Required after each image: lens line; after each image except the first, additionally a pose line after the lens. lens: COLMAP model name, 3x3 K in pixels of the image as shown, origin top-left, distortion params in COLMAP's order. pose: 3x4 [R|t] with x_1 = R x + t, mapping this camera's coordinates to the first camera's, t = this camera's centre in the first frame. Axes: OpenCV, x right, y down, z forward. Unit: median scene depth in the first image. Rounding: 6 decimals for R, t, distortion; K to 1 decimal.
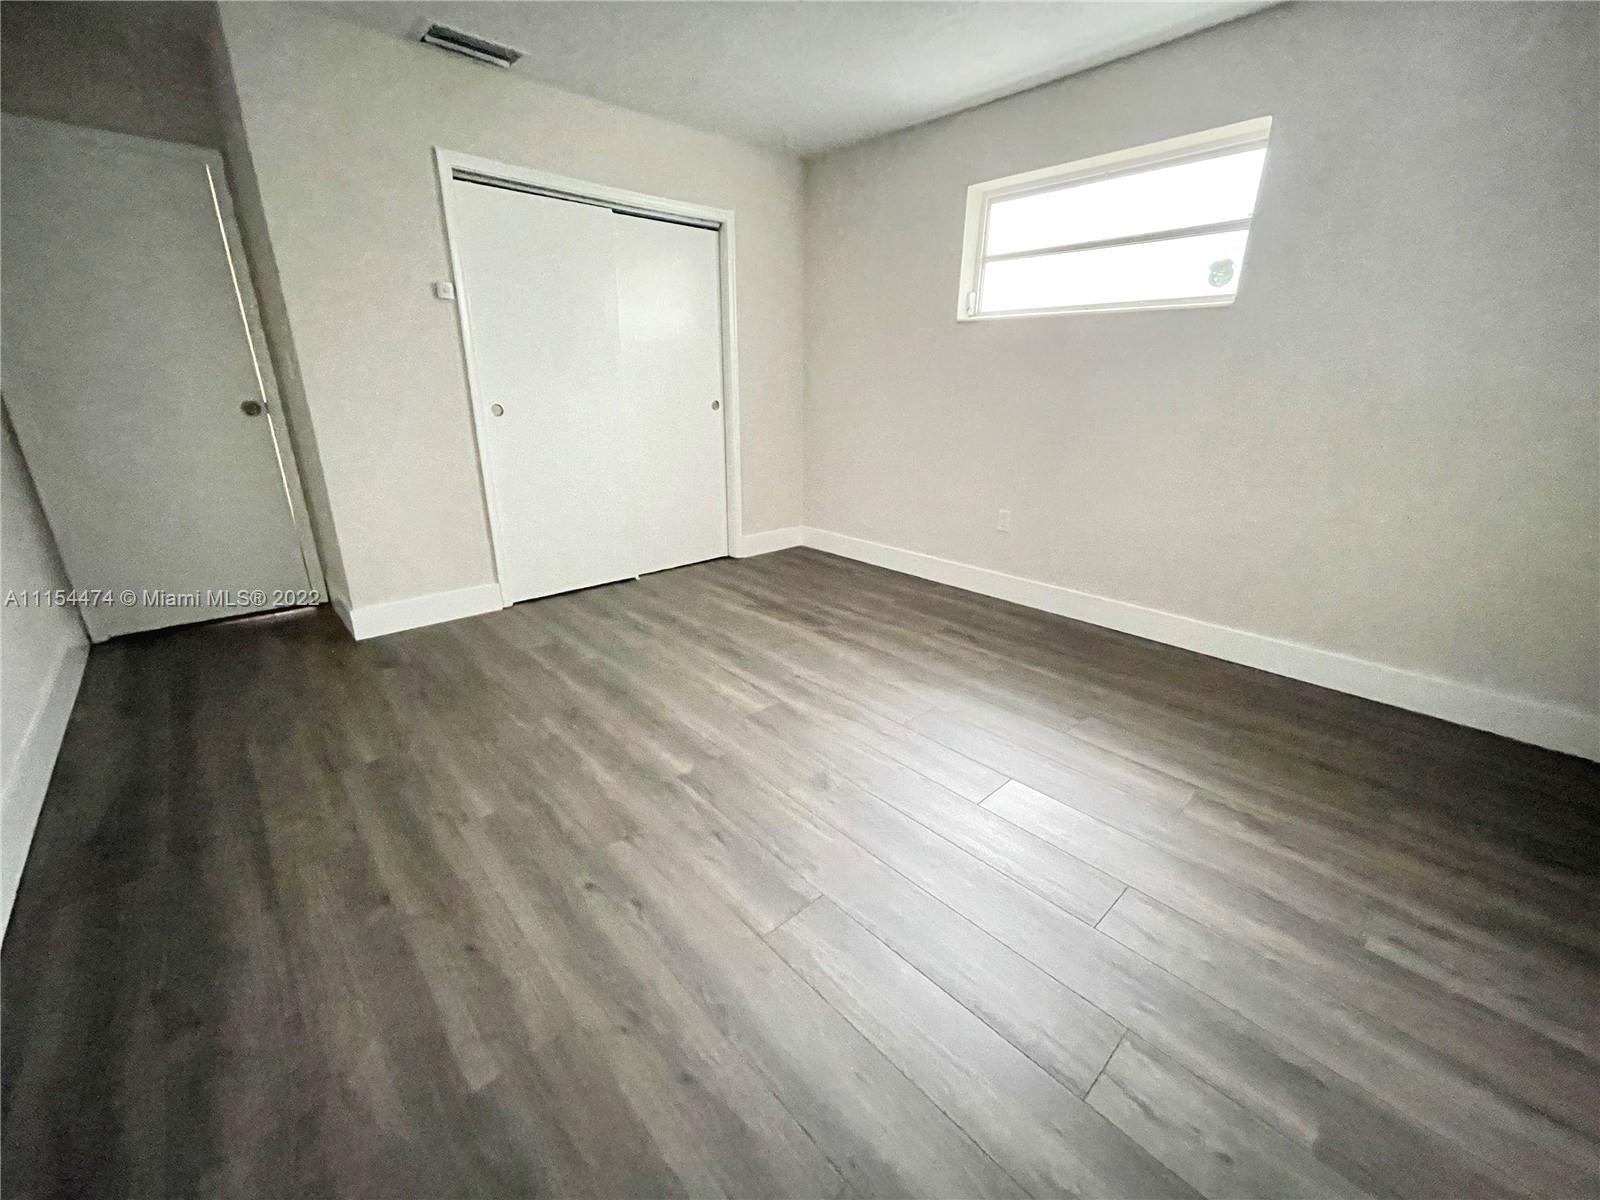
lens RADIAL K [[644.1, 0, 798.4], [0, 644.1, 600.4], [0, 0, 1]] dist [-0.001179, -0.000007]
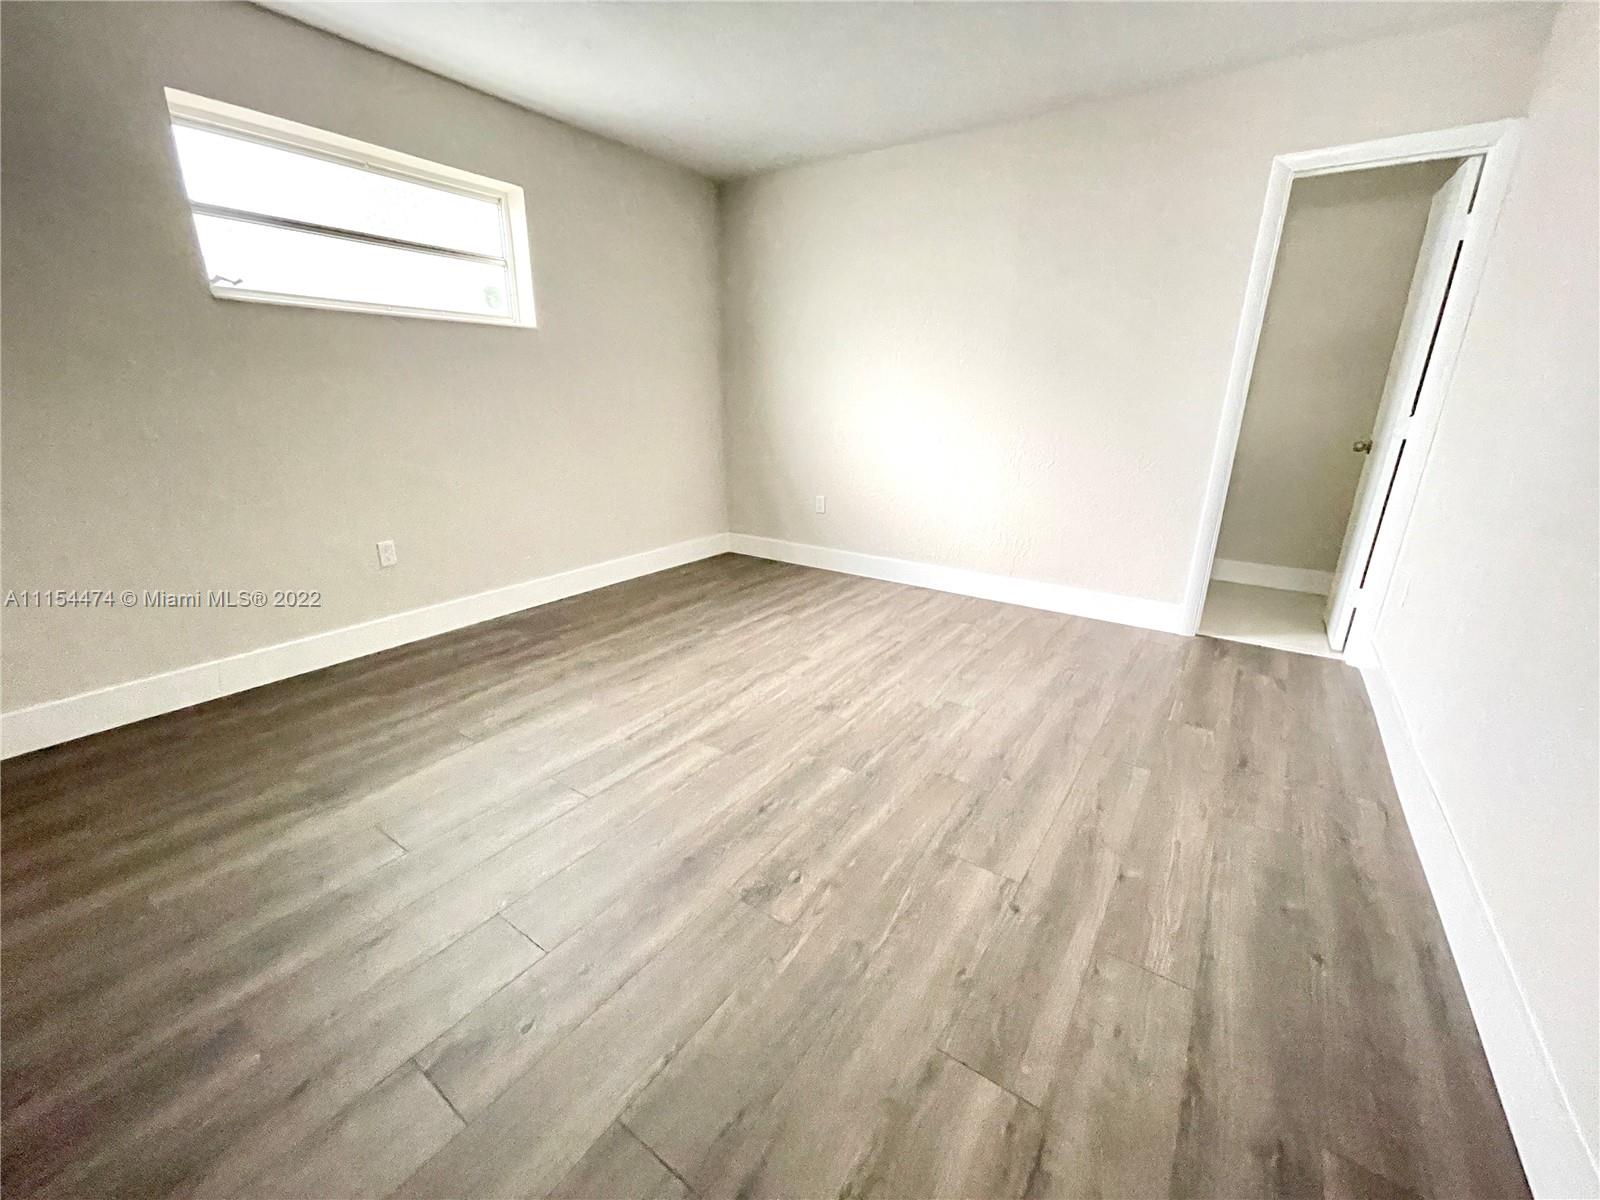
lens RADIAL K [[644.1, 0, 799.3], [0, 644.1, 599.7], [0, 0, 1]] dist [-0.001179, -0.000007]
pose [[-0.217620, -0.309340, 0.925716, -1.111107], [0.306451, 0.878830, 0.365713, -0.402924], [-0.926676, 0.363273, -0.096454, 1.157346]]
